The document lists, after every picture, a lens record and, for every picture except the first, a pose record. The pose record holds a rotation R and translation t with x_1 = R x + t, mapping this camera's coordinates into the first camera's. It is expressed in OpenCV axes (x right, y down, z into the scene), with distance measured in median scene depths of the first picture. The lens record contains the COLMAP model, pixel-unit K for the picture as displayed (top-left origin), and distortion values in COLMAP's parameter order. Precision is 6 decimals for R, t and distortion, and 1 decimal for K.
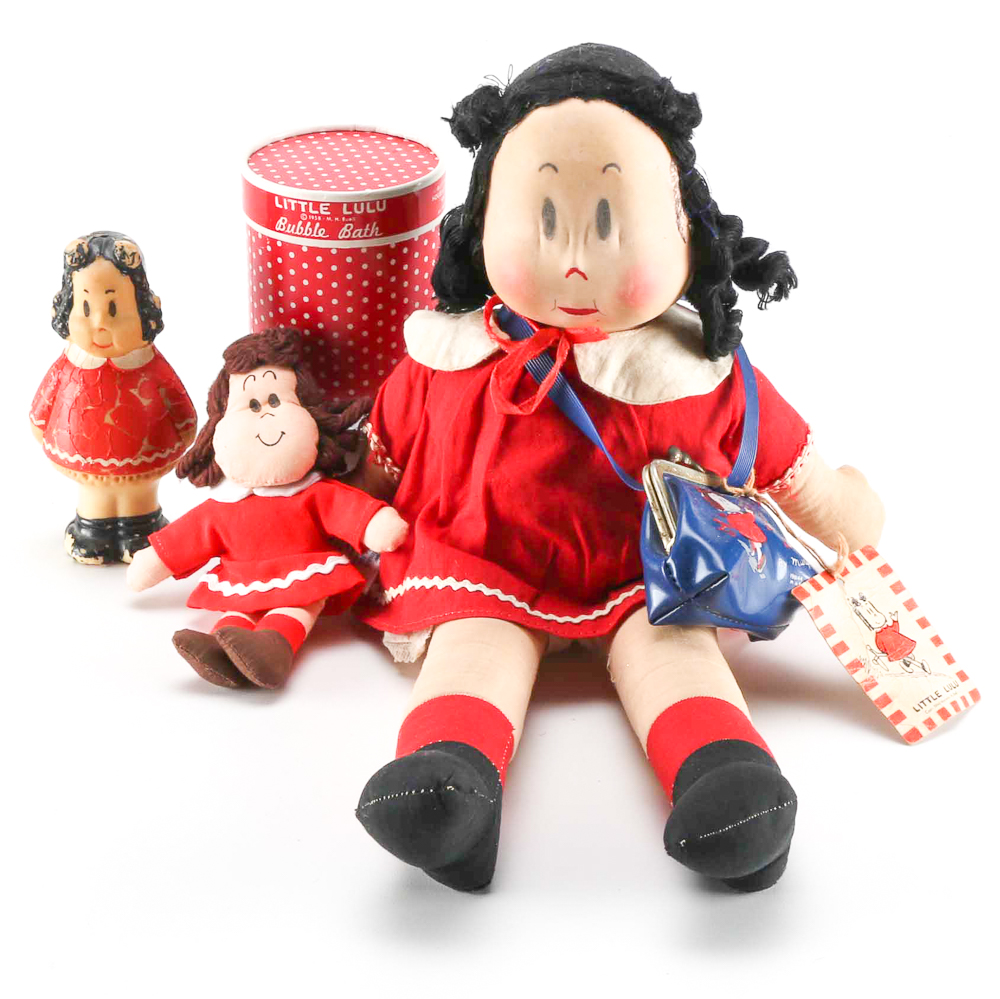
lens RADIAL K [[2845.4, 0, 494.1], [0, 2845.4, 497.3], [0, 0, 1]] dist [-0.170345, 0.000000]
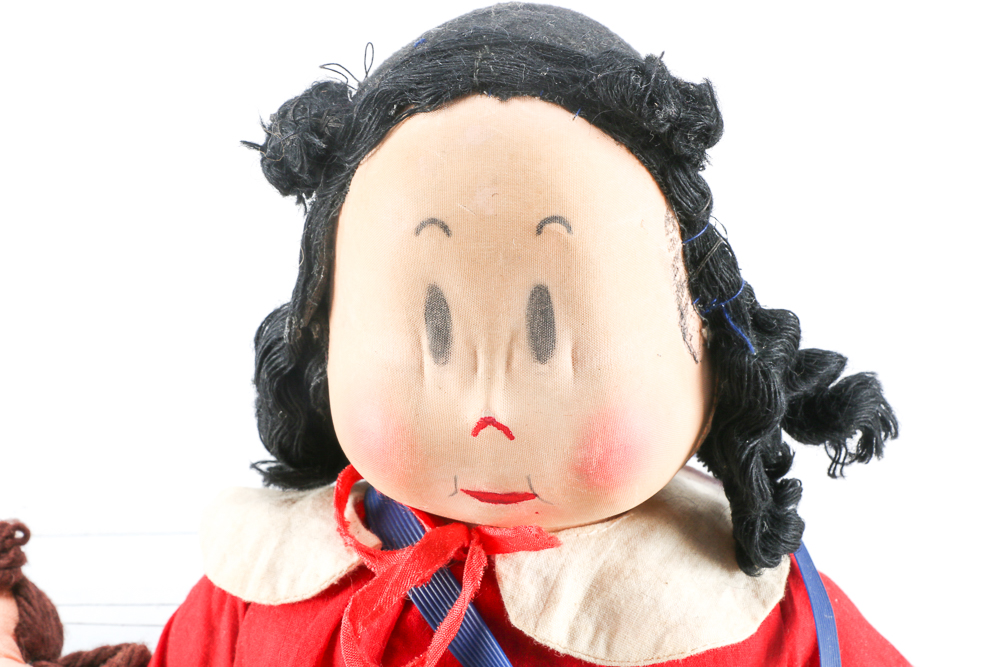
lens RADIAL K [[2250.6, 0, 552.8], [0, 2250.6, 329.0], [0, 0, 1]] dist [0.061054, 0.000000]
pose [[0.999569, -0.022649, 0.018676, 0.030868], [0.024180, 0.995975, -0.086305, -0.057368], [-0.016646, 0.086719, 0.996094, 0.551289]]
